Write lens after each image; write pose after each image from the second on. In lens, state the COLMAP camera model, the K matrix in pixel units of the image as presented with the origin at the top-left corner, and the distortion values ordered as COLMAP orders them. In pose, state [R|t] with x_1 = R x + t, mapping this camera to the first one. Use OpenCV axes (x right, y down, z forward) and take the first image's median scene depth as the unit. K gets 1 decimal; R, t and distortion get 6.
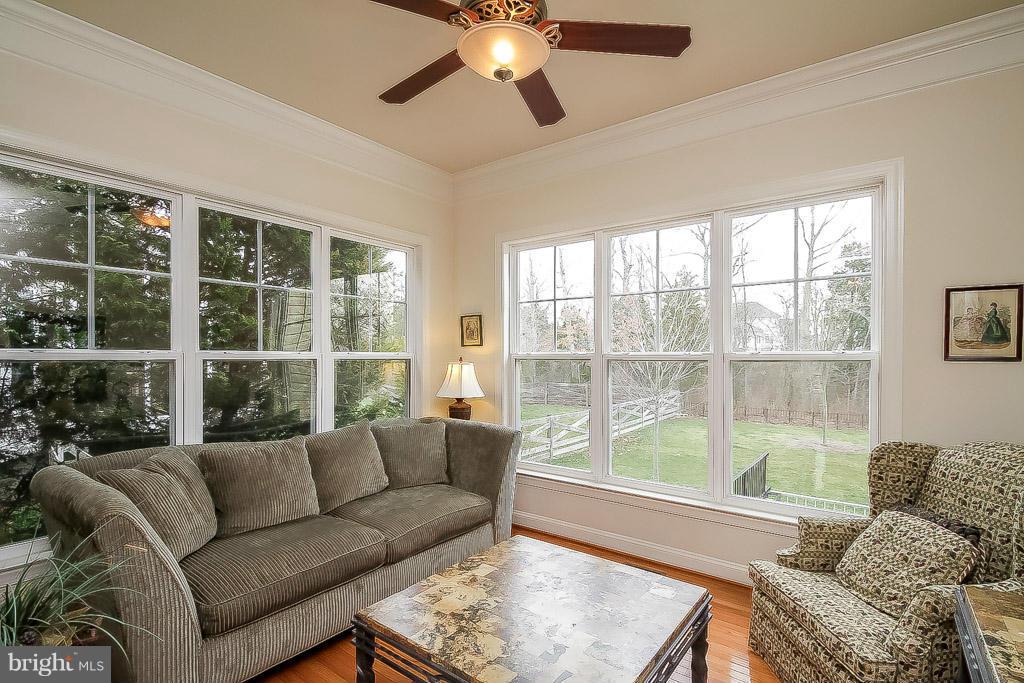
lens RADIAL K [[502.6, 0, 510.1], [0, 502.6, 364.6], [0, 0, 1]] dist [0.000240, -0.001092]
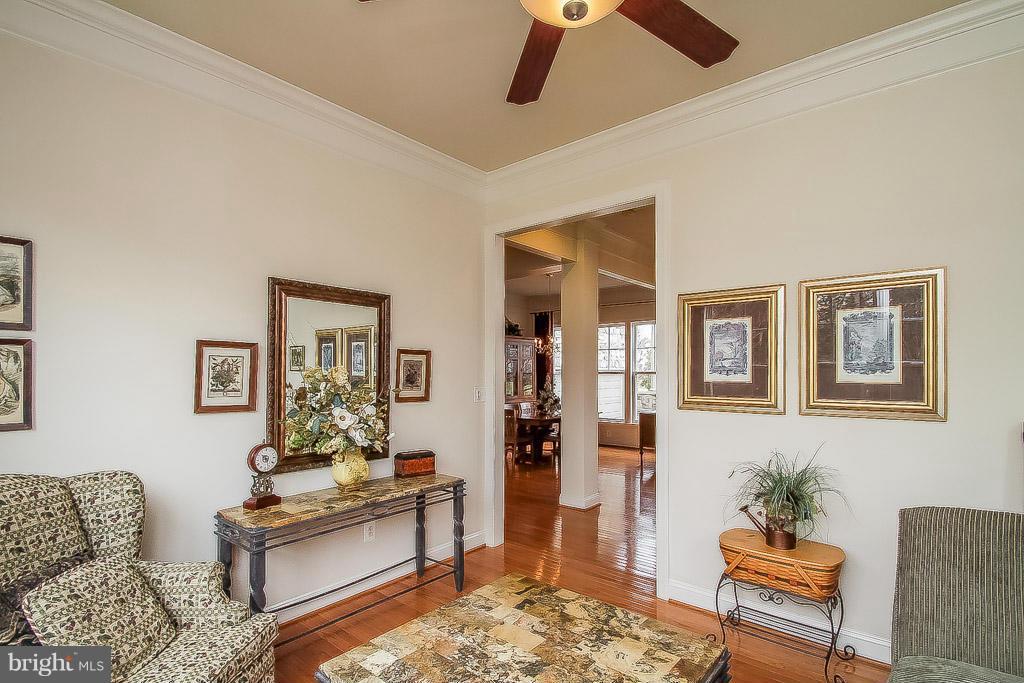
lens RADIAL K [[502.6, 0, 510.1], [0, 502.6, 364.6], [0, 0, 1]] dist [0.000240, -0.001092]
pose [[-0.998968, -0.000827, 0.045410, 0.055663], [-0.000756, 0.999998, 0.001569, -0.036823], [-0.045411, 0.001533, -0.998967, 1.882807]]
